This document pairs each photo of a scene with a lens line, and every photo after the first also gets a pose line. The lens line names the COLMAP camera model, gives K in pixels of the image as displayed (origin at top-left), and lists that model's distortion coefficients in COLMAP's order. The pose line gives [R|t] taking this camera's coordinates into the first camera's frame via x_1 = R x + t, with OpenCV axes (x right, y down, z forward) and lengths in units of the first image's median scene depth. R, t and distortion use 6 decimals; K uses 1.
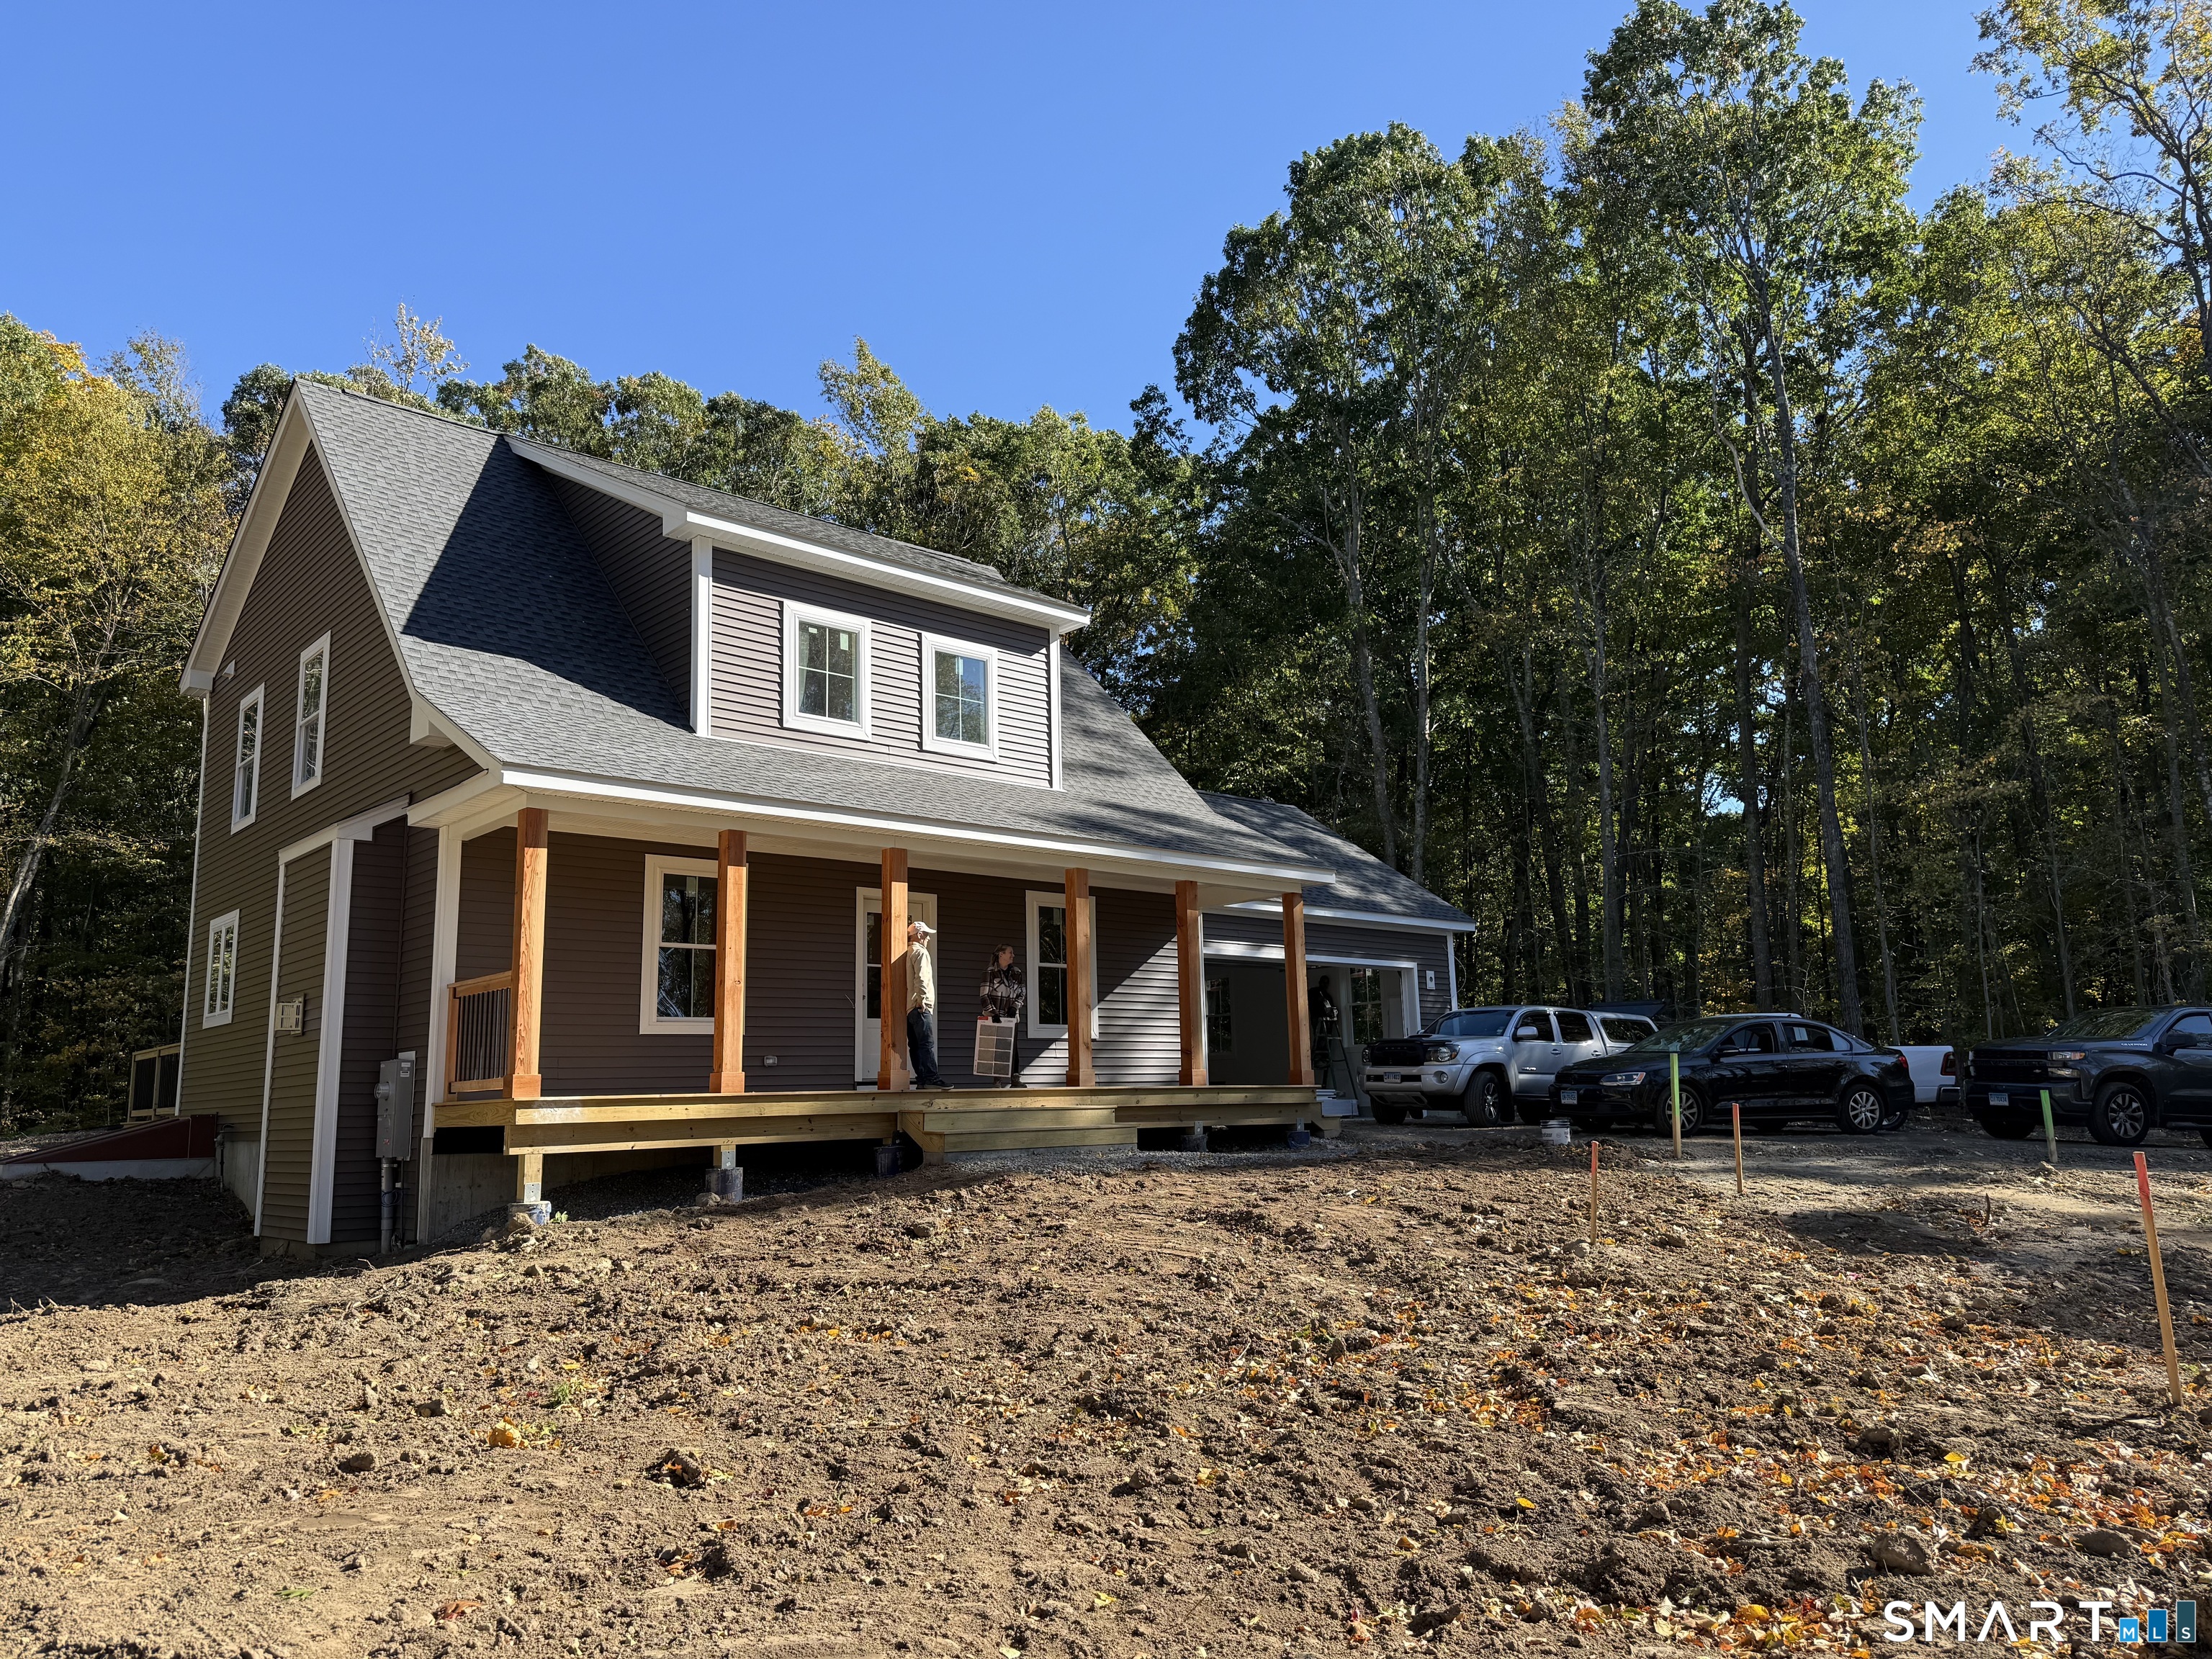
lens RADIAL K [[1545.3, 0, 1117.2], [0, 1545.3, 838.9], [0, 0, 1]] dist [0.074077, -0.106335]
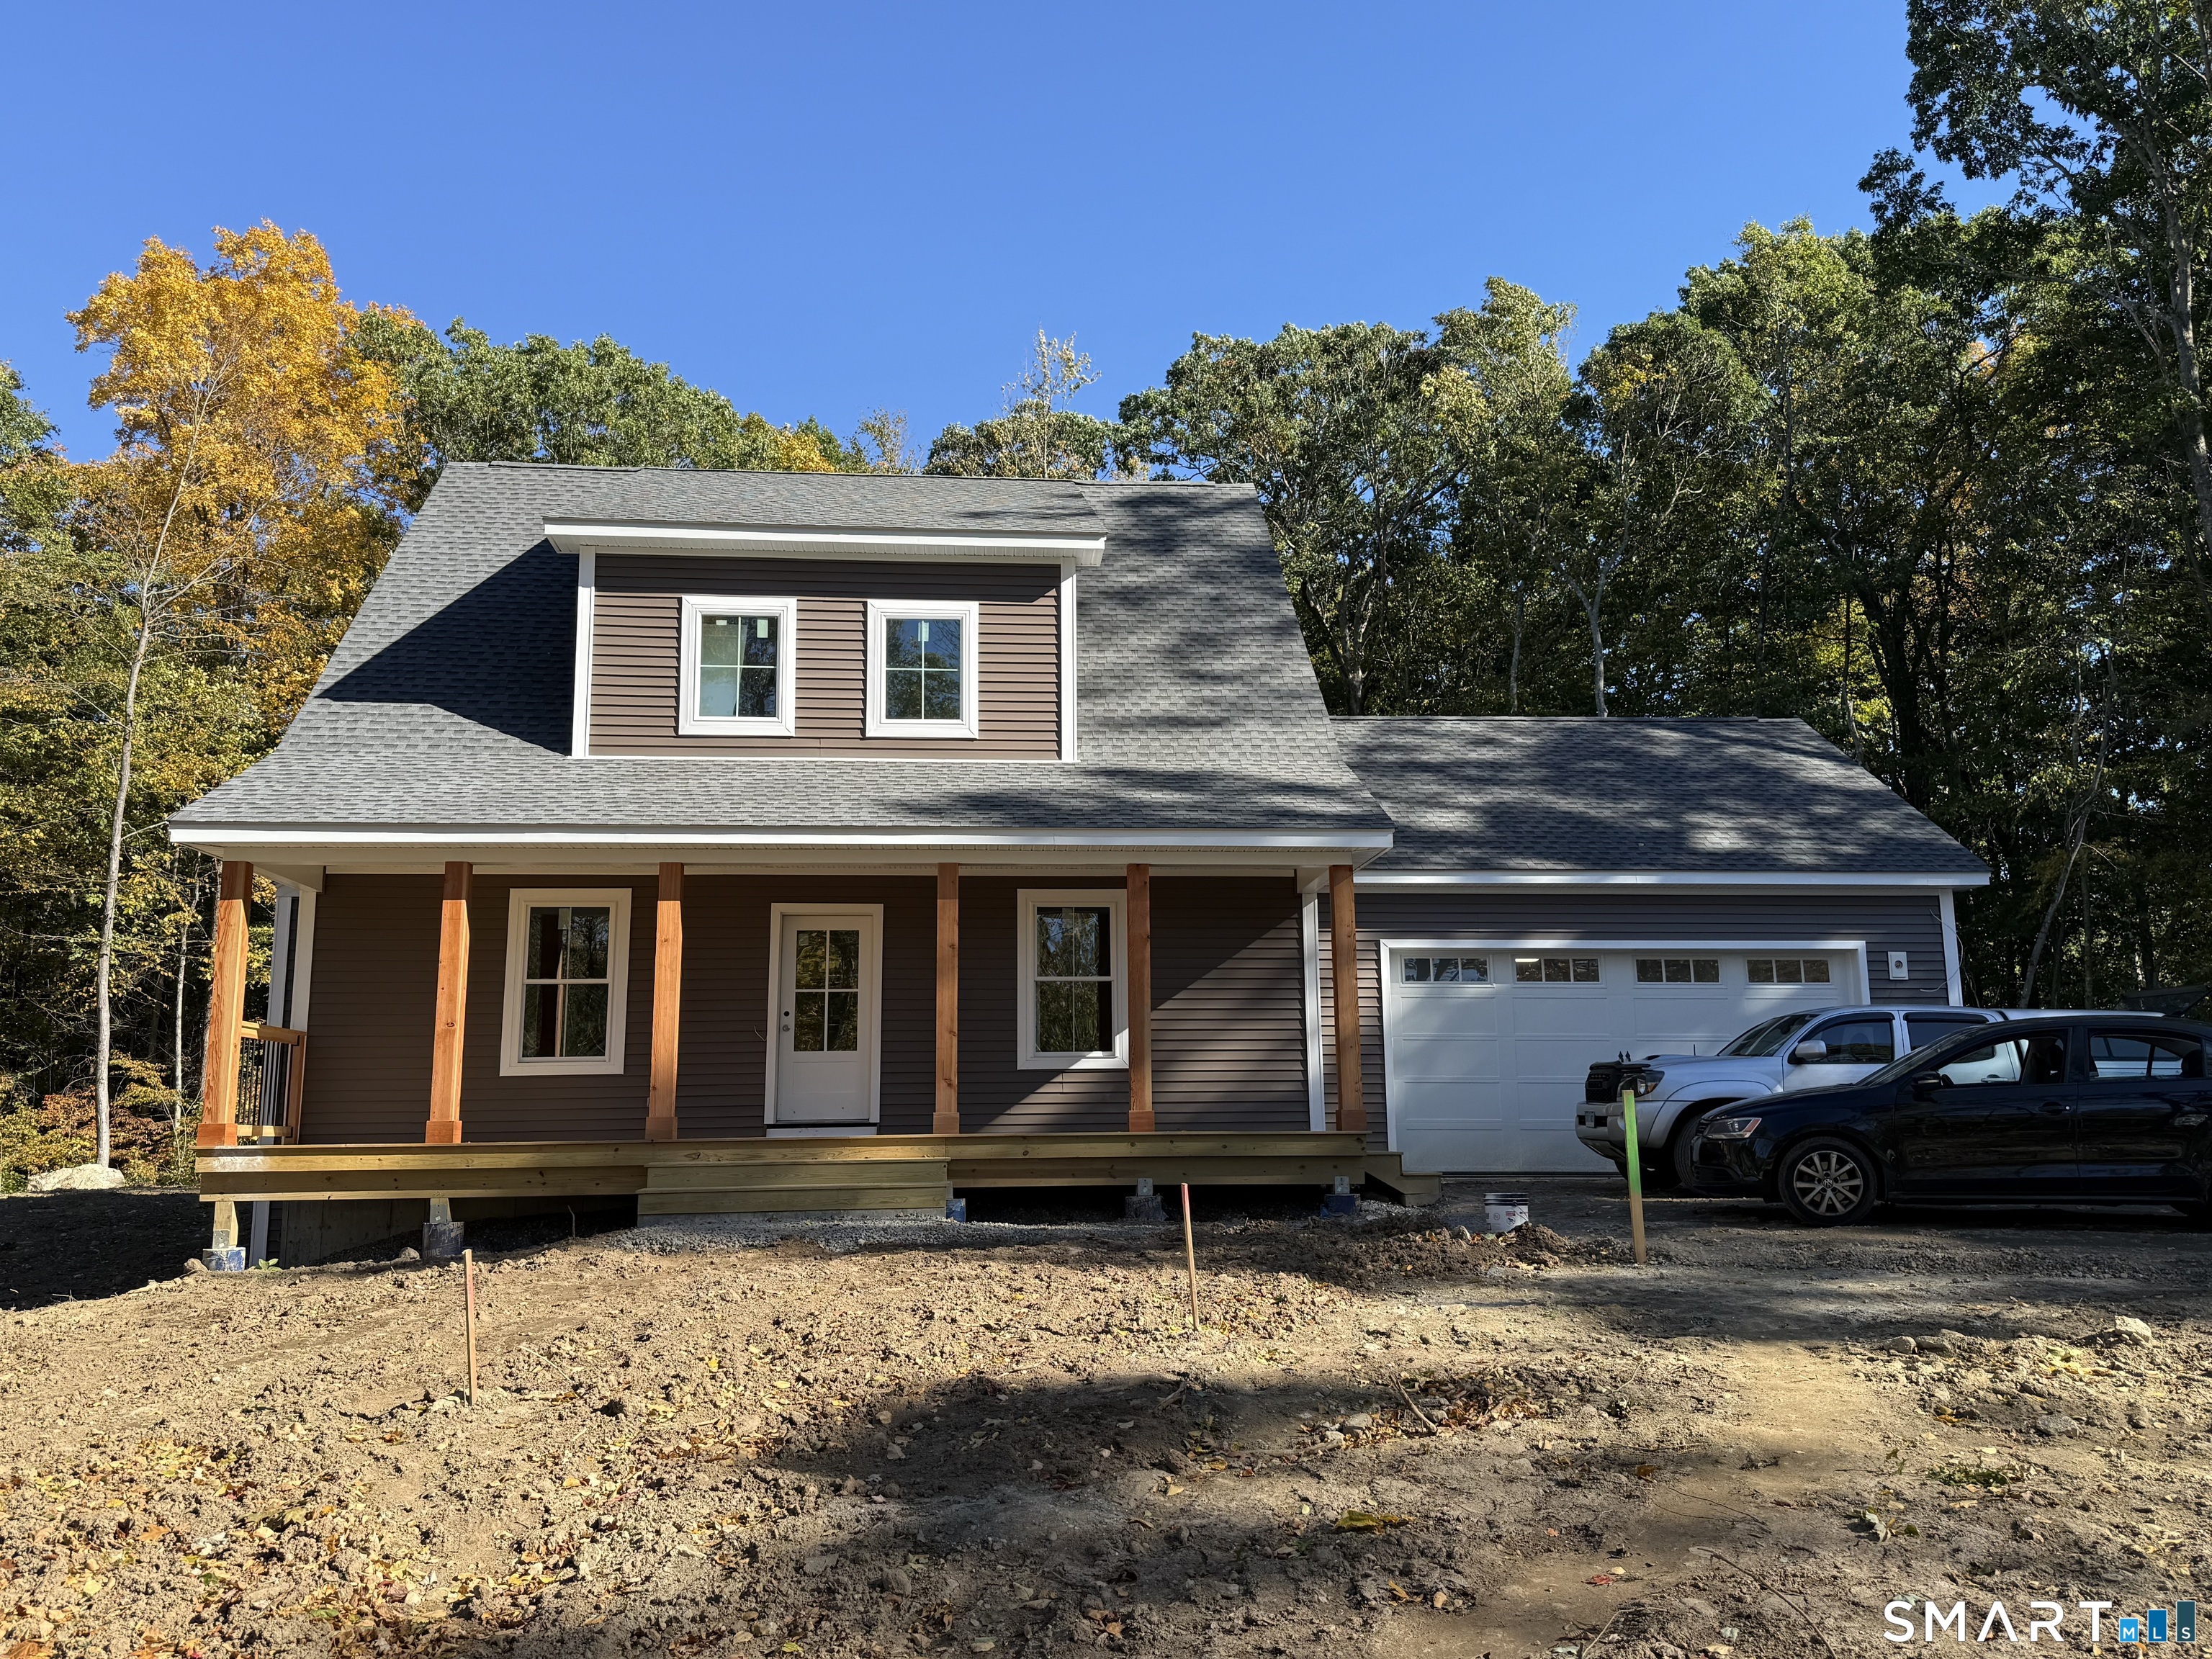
lens RADIAL K [[1753.3, 0, 1106.0], [0, 1753.3, 829.5], [0, 0, 1]] dist [0.118128, -0.266136]
pose [[0.801013, -0.088817, -0.592022, 0.570170], [0.093691, 0.995346, -0.022560, 0.028924], [0.591270, -0.037396, 0.805606, 0.297834]]
